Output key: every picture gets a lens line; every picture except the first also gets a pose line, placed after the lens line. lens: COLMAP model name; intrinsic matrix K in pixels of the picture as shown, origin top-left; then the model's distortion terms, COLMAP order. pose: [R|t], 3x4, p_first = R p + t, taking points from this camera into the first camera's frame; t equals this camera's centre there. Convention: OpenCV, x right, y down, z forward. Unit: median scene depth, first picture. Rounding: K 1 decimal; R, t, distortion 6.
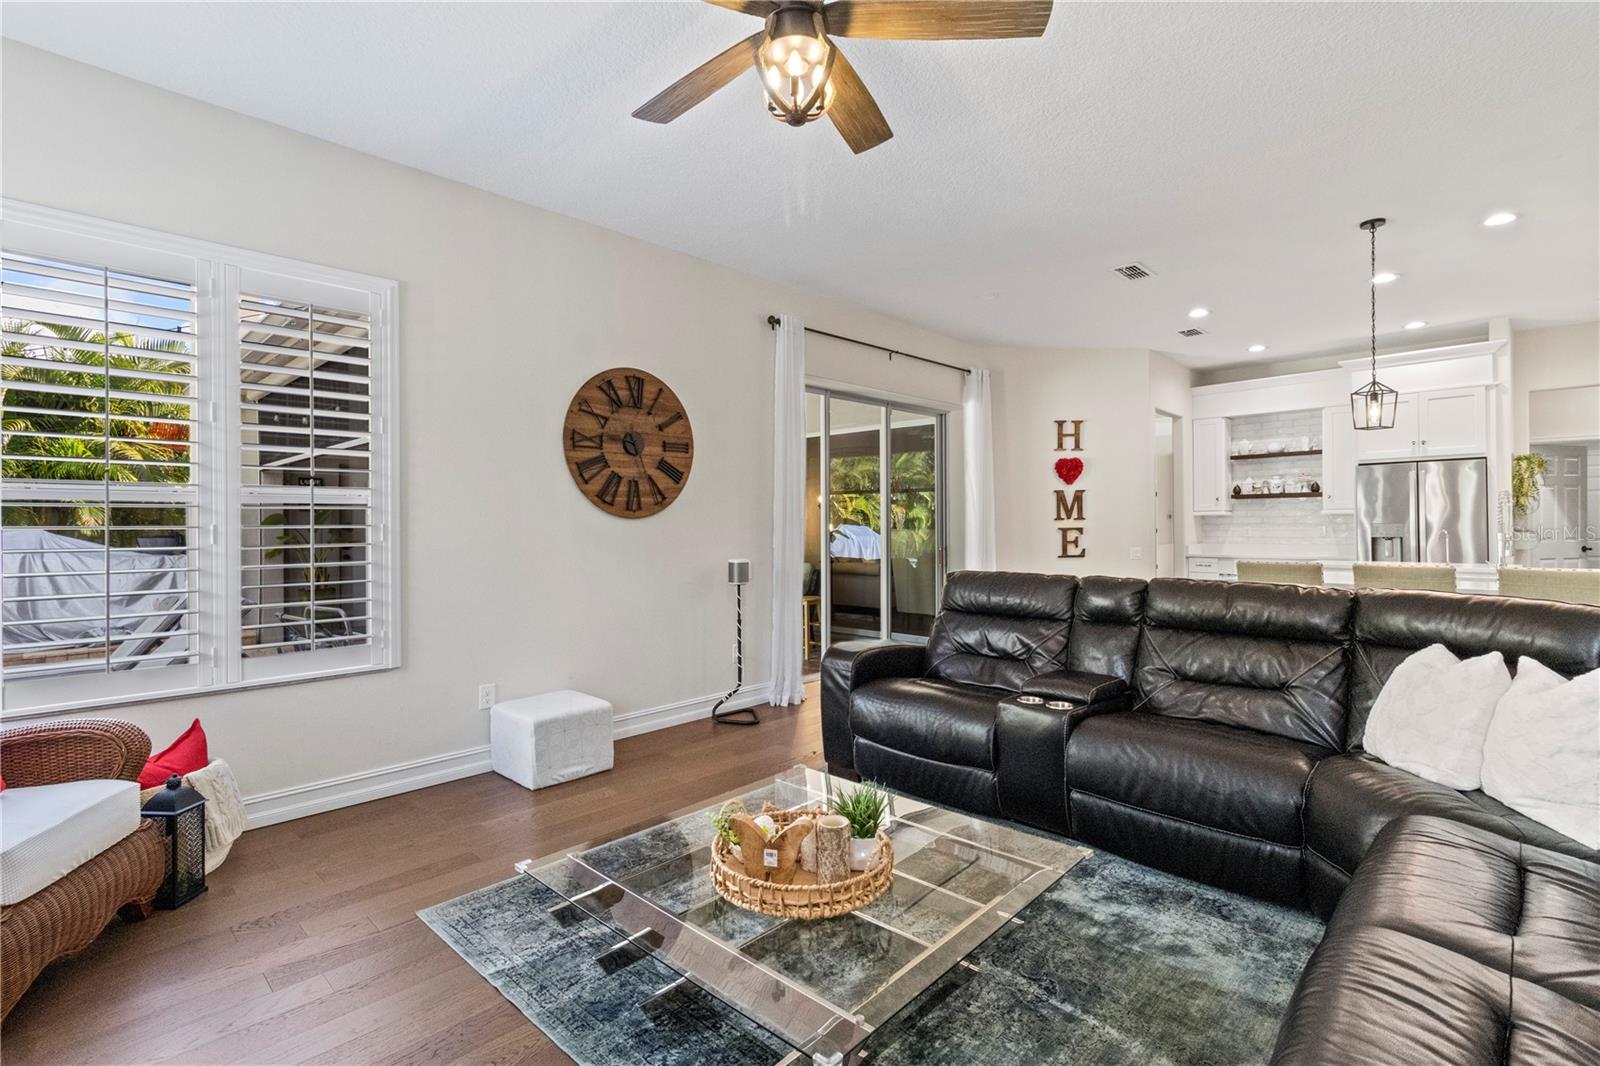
lens RADIAL K [[742.1, 0, 804.4], [0, 742.1, 519.5], [0, 0, 1]] dist [0.006841, -0.000208]
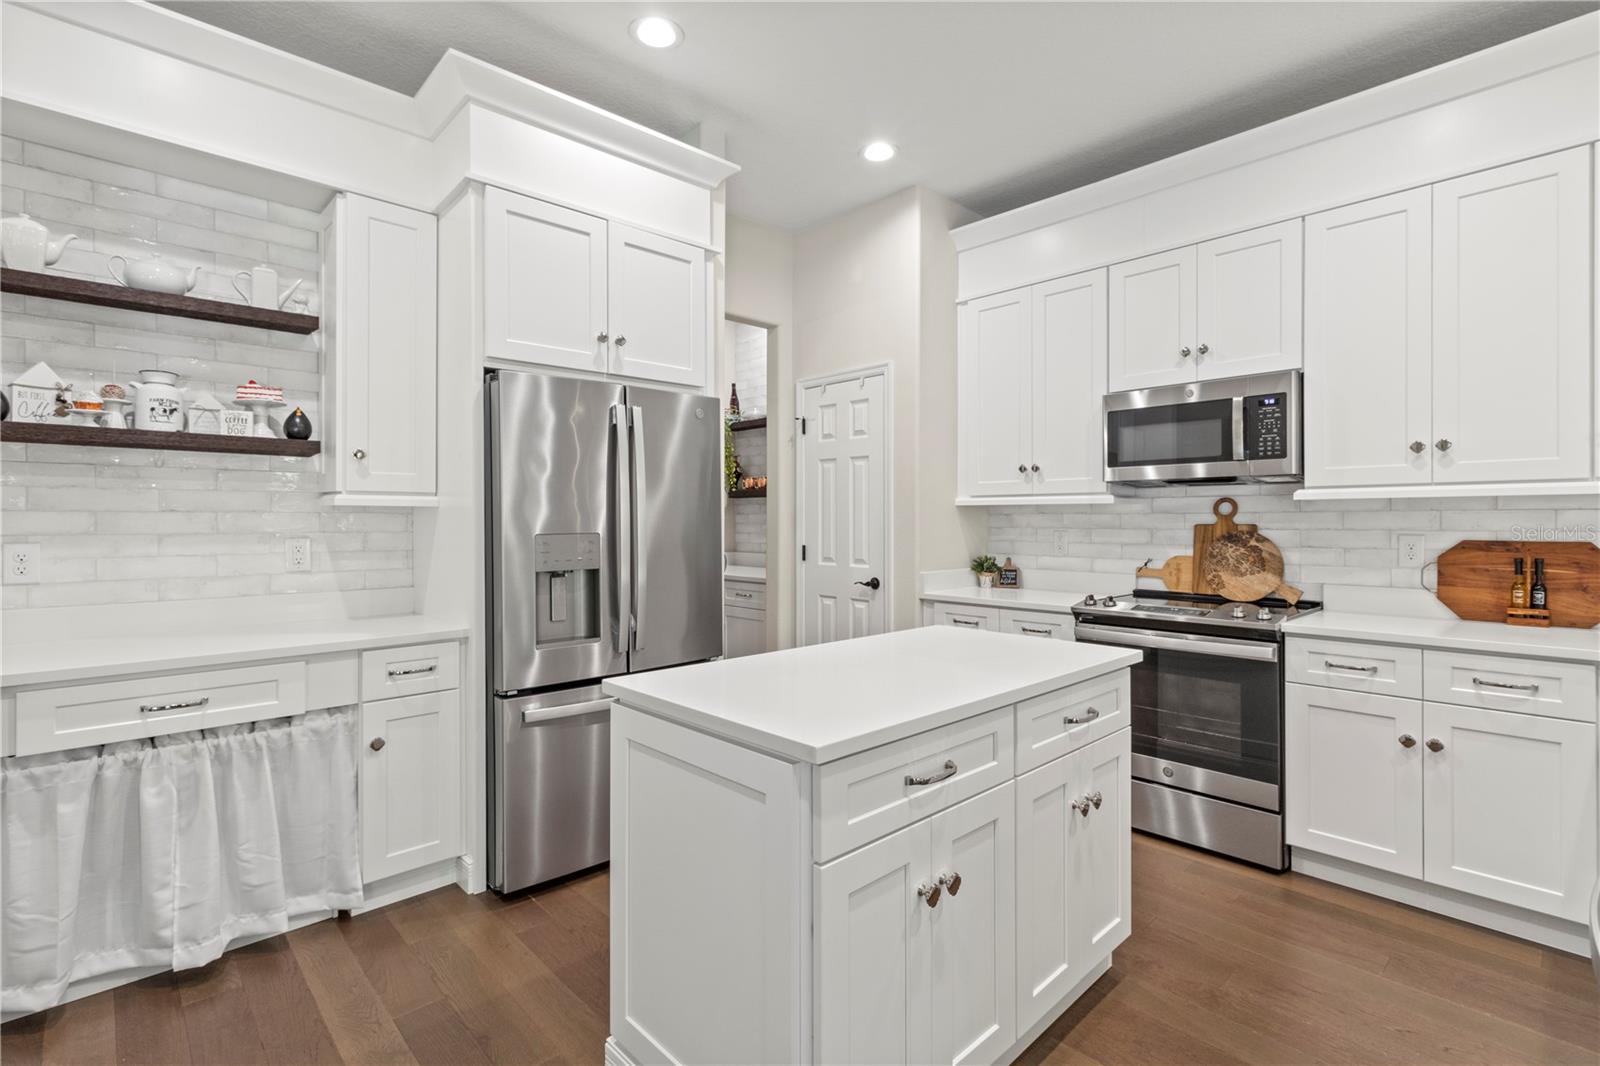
lens RADIAL K [[742.1, 0, 804.4], [0, 742.1, 519.5], [0, 0, 1]] dist [0.006841, -0.000208]
pose [[0.041744, 0.011011, 0.999068, 0.381546], [-0.006347, 0.999922, -0.010755, 0.001383], [-0.999108, -0.005892, 0.041810, 0.801631]]
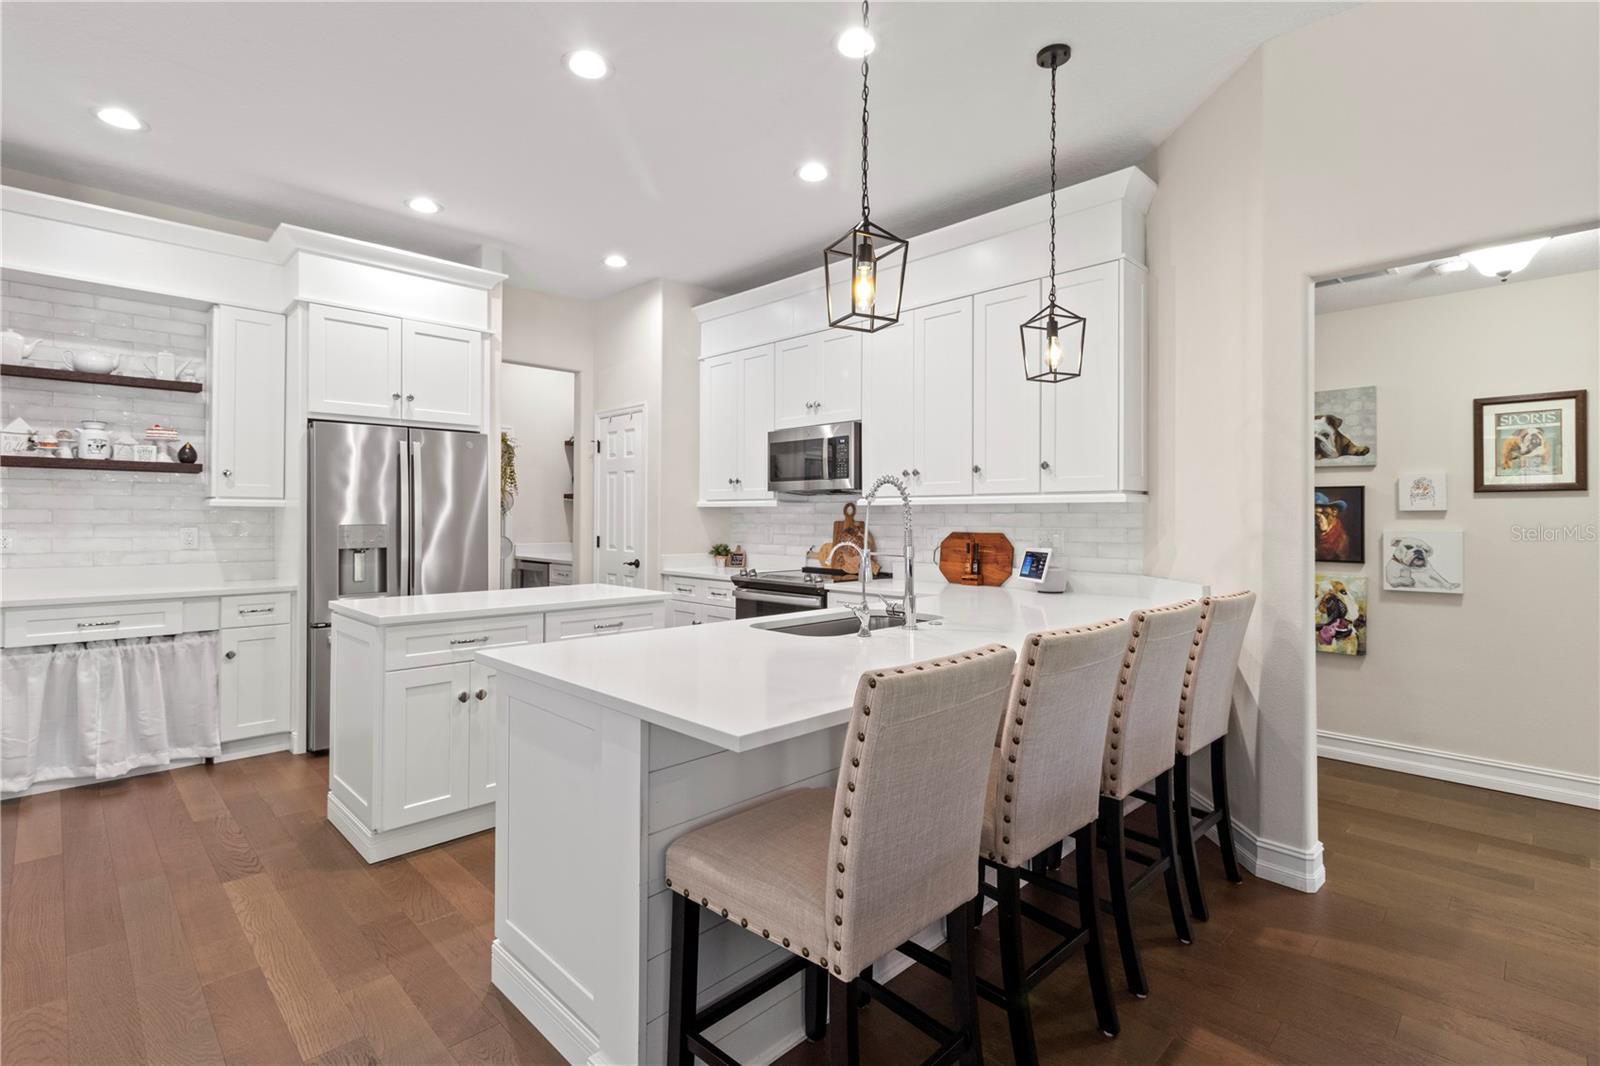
lens RADIAL K [[745.1, 0, 804.8], [0, 745.1, 512.3], [0, 0, 1]] dist [0.005668, 0.000034]
pose [[0.014571, 0.016849, 0.999752, 0.182057], [-0.011462, 0.999795, -0.016683, 0.001190], [-0.999828, -0.011216, 0.014762, 0.594681]]
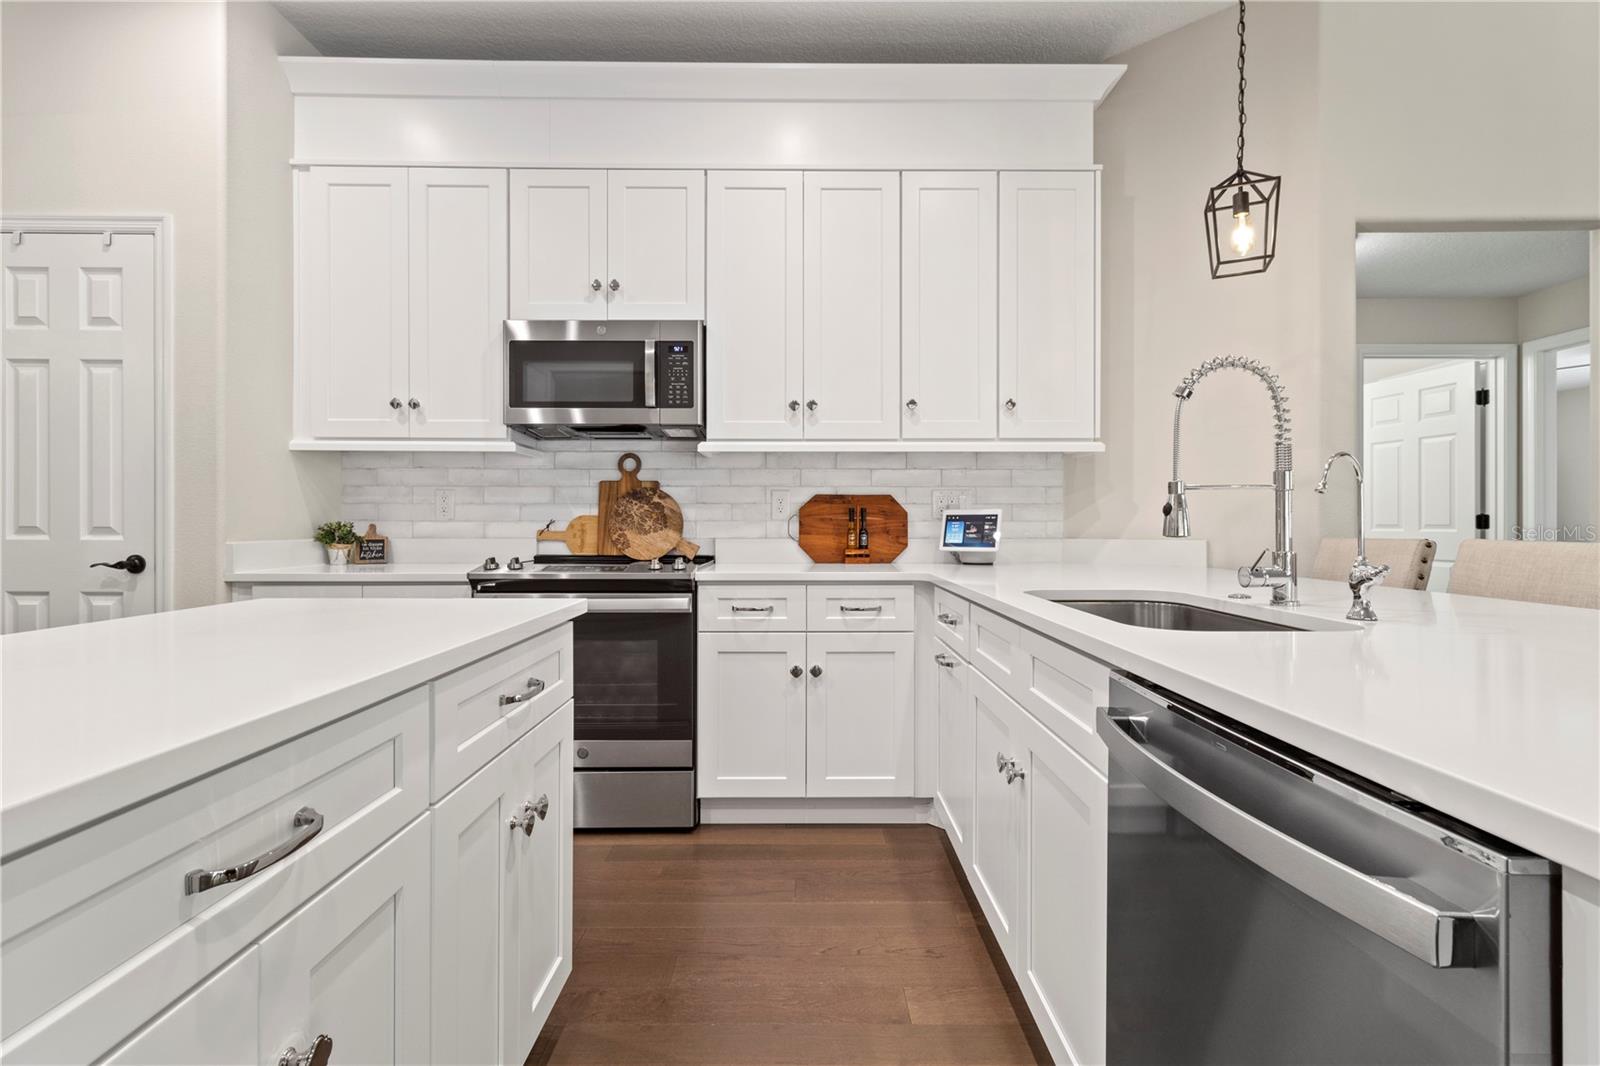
lens RADIAL K [[741.2, 0, 804.7], [0, 741.2, 522.6], [0, 0, 1]] dist [0.007139, 0.000180]
pose [[-0.699560, 0.009321, 0.714513, 0.466284], [0.000857, 0.999925, -0.012206, 0.027148], [-0.714573, -0.007926, -0.699516, 0.792606]]
